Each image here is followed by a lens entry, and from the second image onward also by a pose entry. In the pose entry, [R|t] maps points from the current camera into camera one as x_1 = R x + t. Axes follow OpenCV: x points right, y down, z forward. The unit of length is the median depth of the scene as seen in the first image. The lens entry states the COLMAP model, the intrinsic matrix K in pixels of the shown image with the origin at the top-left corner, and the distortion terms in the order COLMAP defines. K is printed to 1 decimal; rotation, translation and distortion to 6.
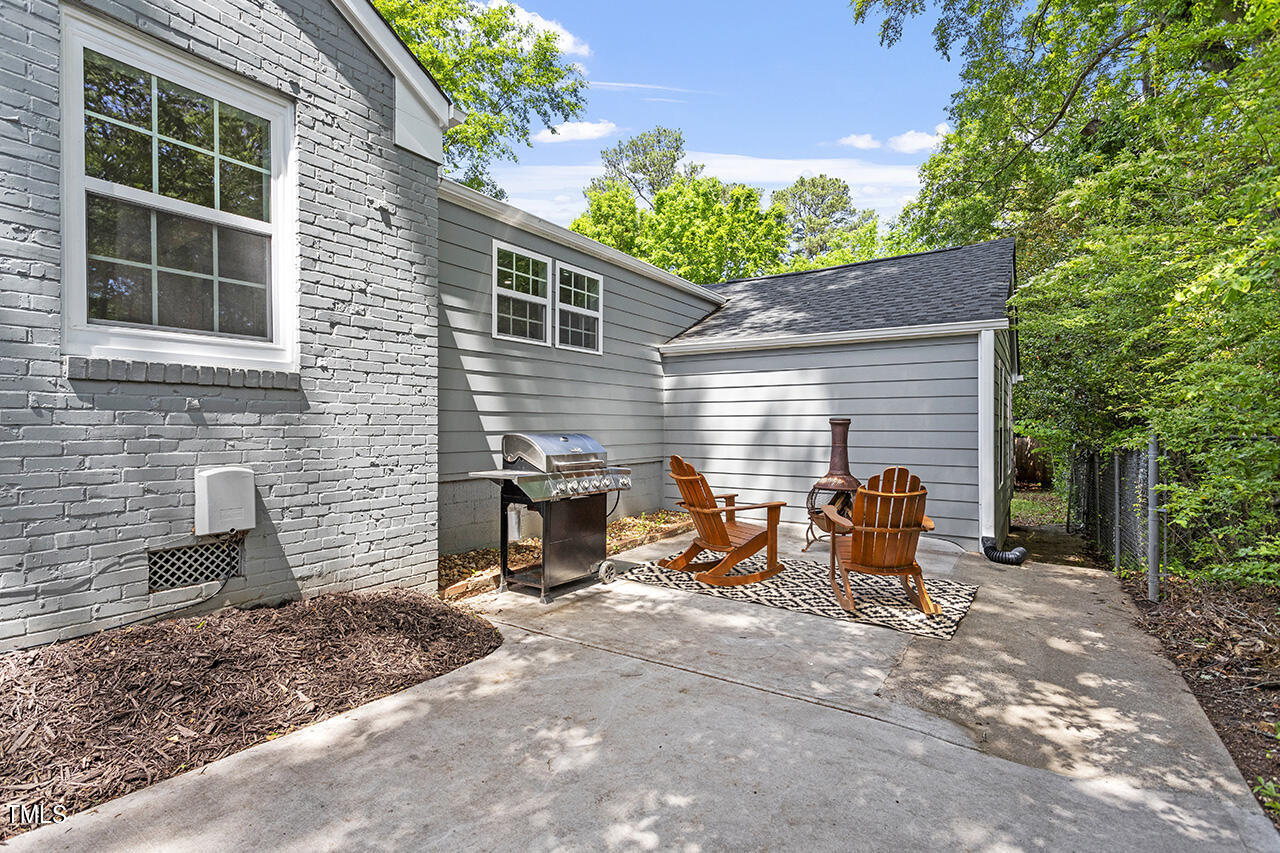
lens RADIAL K [[619.9, 0, 640.0], [0, 619.9, 426.5], [0, 0, 1]] dist [0.000218, 0.000773]
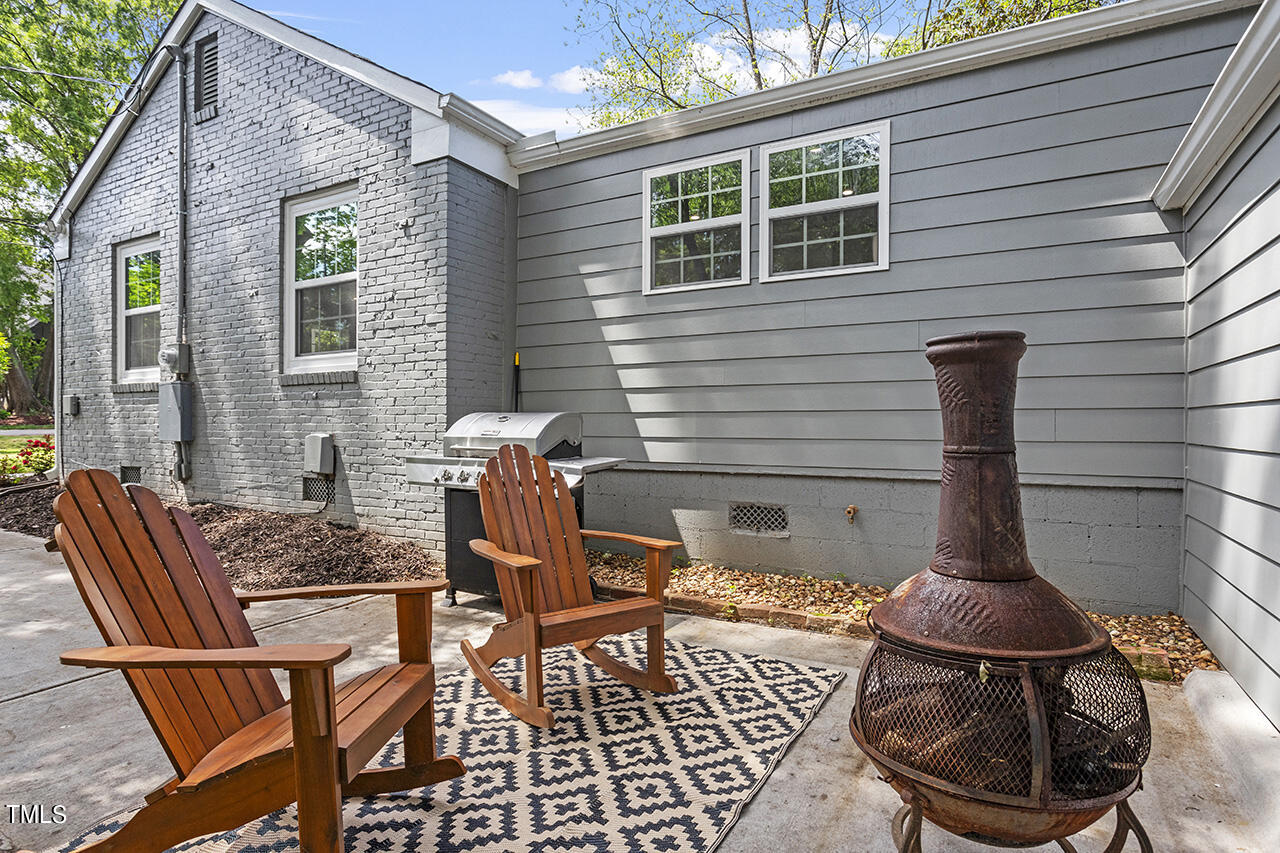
lens RADIAL K [[673.0, 0, 631.7], [0, 673.0, 427.1], [0, 0, 1]] dist [-0.005380, 0.001453]
pose [[0.062986, 0.006288, -0.997995, 0.640253], [0.000059, 0.999980, 0.006304, 0.021472], [0.998014, -0.000456, 0.062985, 0.950138]]
